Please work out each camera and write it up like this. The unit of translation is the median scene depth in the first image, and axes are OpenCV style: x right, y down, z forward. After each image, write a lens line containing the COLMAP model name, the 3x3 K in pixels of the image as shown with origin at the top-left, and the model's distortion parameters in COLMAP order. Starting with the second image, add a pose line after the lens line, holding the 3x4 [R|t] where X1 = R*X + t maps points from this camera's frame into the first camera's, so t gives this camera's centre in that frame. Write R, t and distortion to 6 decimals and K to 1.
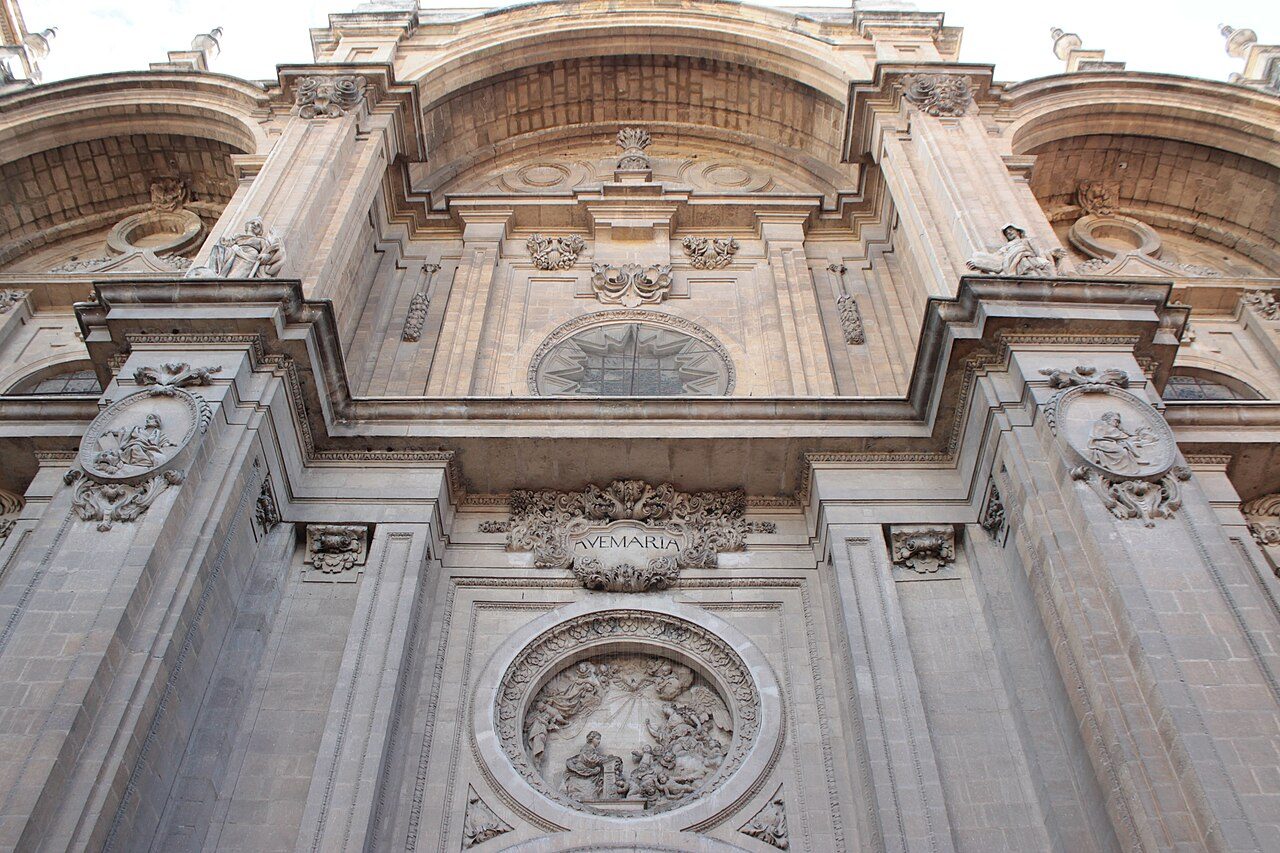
lens RADIAL K [[1231.3, 0, 634.1], [0, 1231.3, 462.0], [0, 0, 1]] dist [-0.155040, 0.232362]
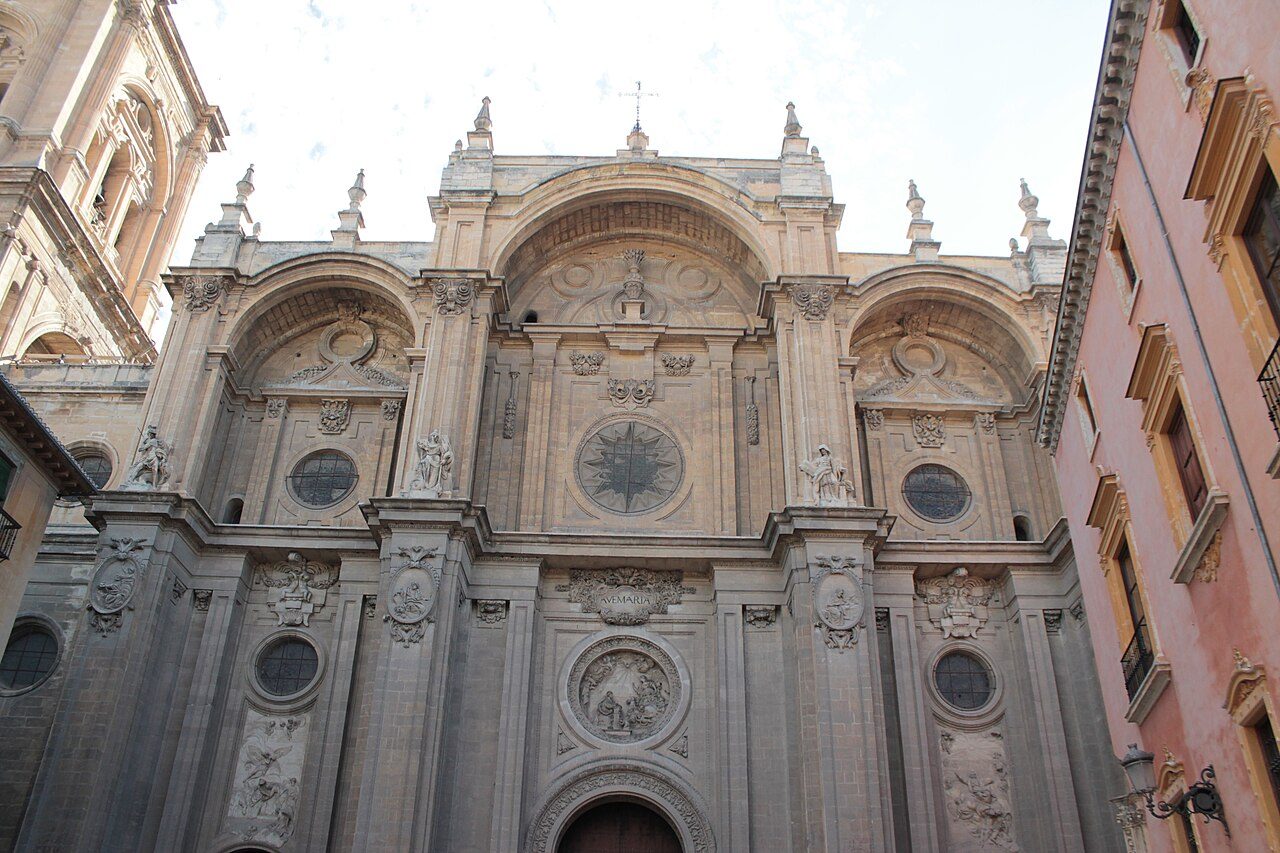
lens RADIAL K [[1231.3, 0, 634.1], [0, 1231.3, 462.0], [0, 0, 1]] dist [-0.155040, 0.232362]
pose [[0.999890, 0.014579, -0.002750, 0.012150], [-0.012346, 0.920408, 0.390763, -1.009877], [0.008228, -0.390686, 0.920487, -0.891360]]
